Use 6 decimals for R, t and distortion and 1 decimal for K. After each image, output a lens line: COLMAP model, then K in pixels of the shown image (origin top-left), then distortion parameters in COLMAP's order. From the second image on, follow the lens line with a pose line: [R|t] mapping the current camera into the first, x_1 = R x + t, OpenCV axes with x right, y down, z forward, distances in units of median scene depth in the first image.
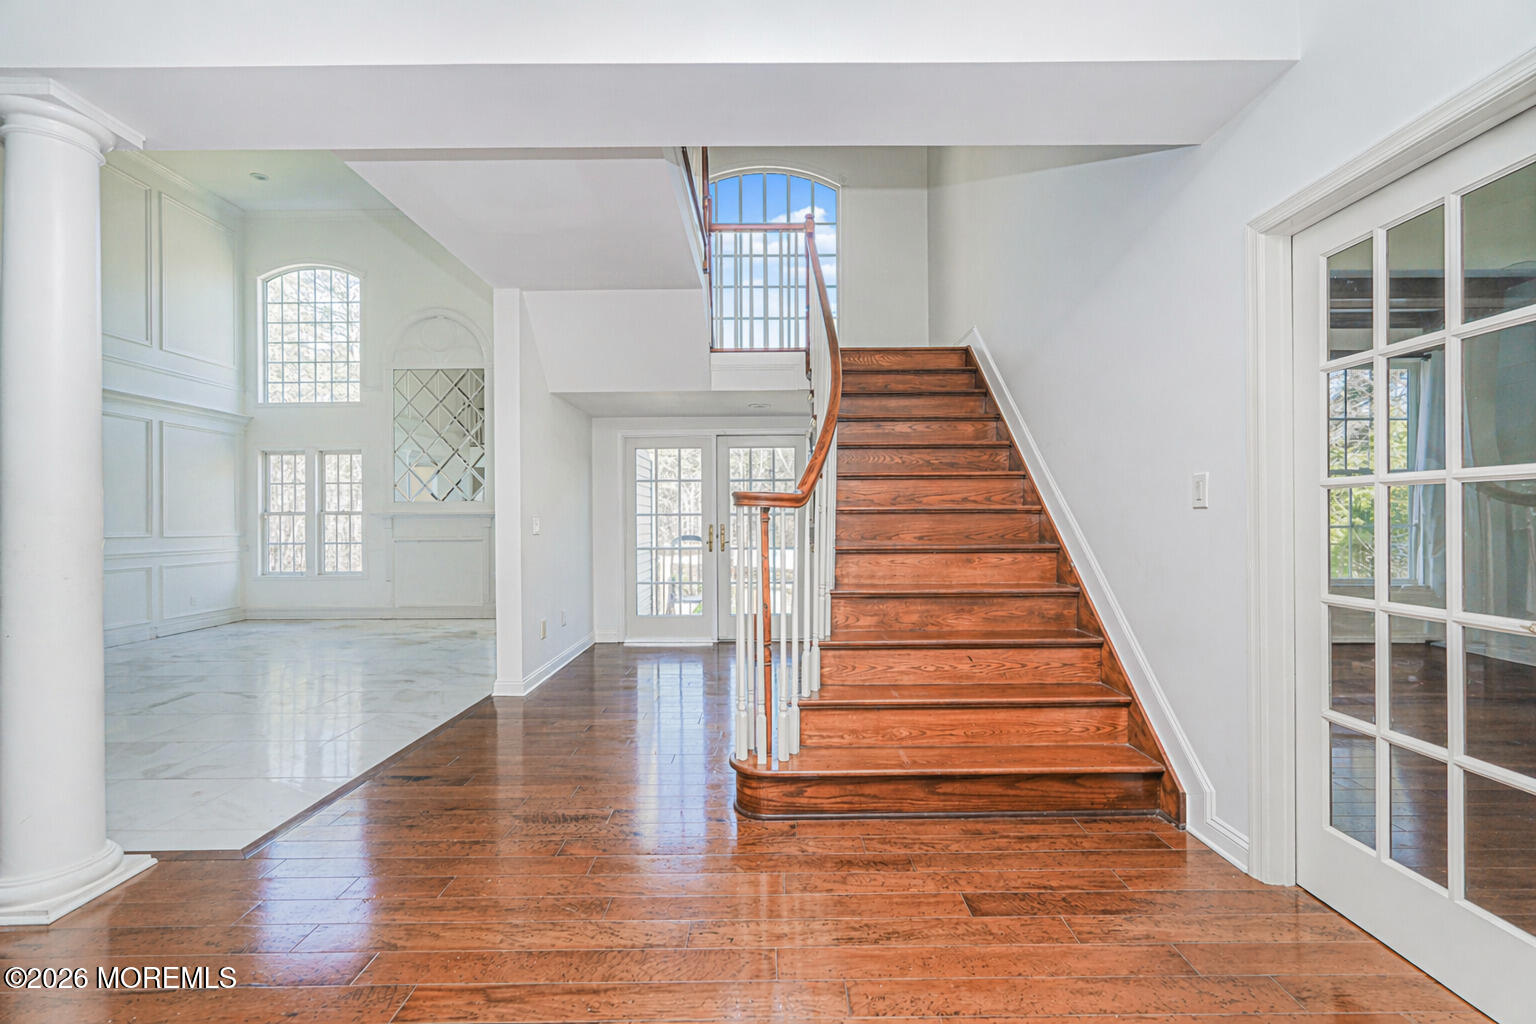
lens RADIAL K [[669.1, 0, 771.6], [0, 669.1, 523.1], [0, 0, 1]] dist [-0.010212, 0.000704]
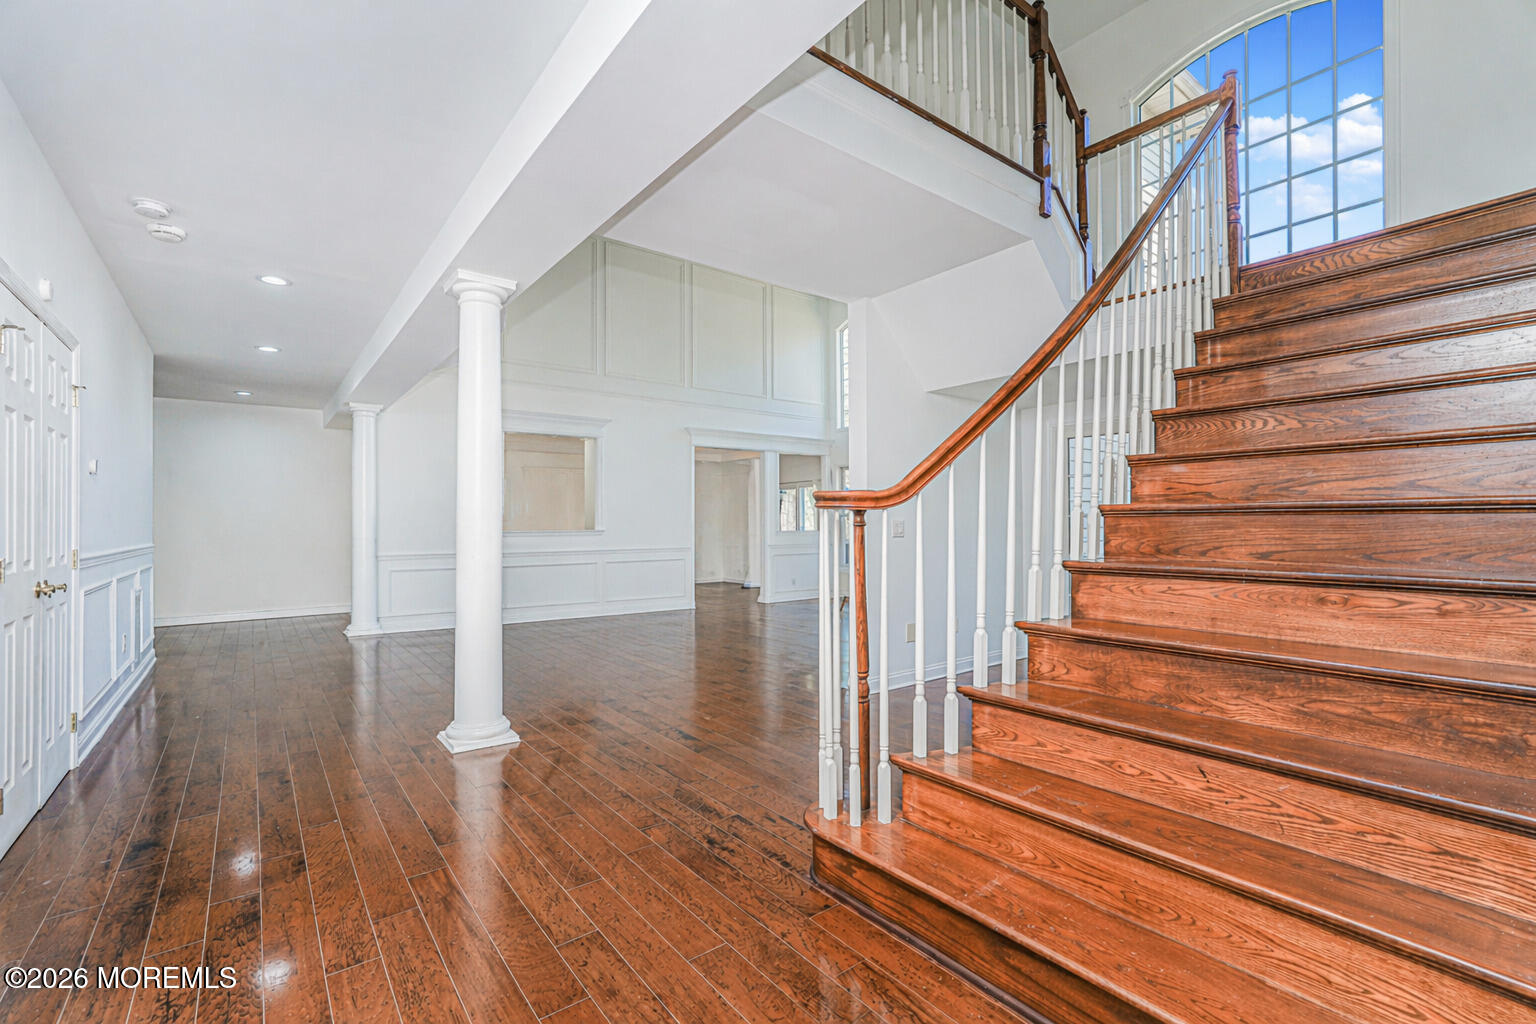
lens RADIAL K [[669.1, 0, 773.5], [0, 669.1, 515.9], [0, 0, 1]] dist [-0.010212, 0.000704]
pose [[0.615630, -0.005258, -0.788018, 0.481621], [-0.003141, 0.999953, -0.009126, -0.006128], [0.788029, 0.008093, 0.615584, 0.348238]]
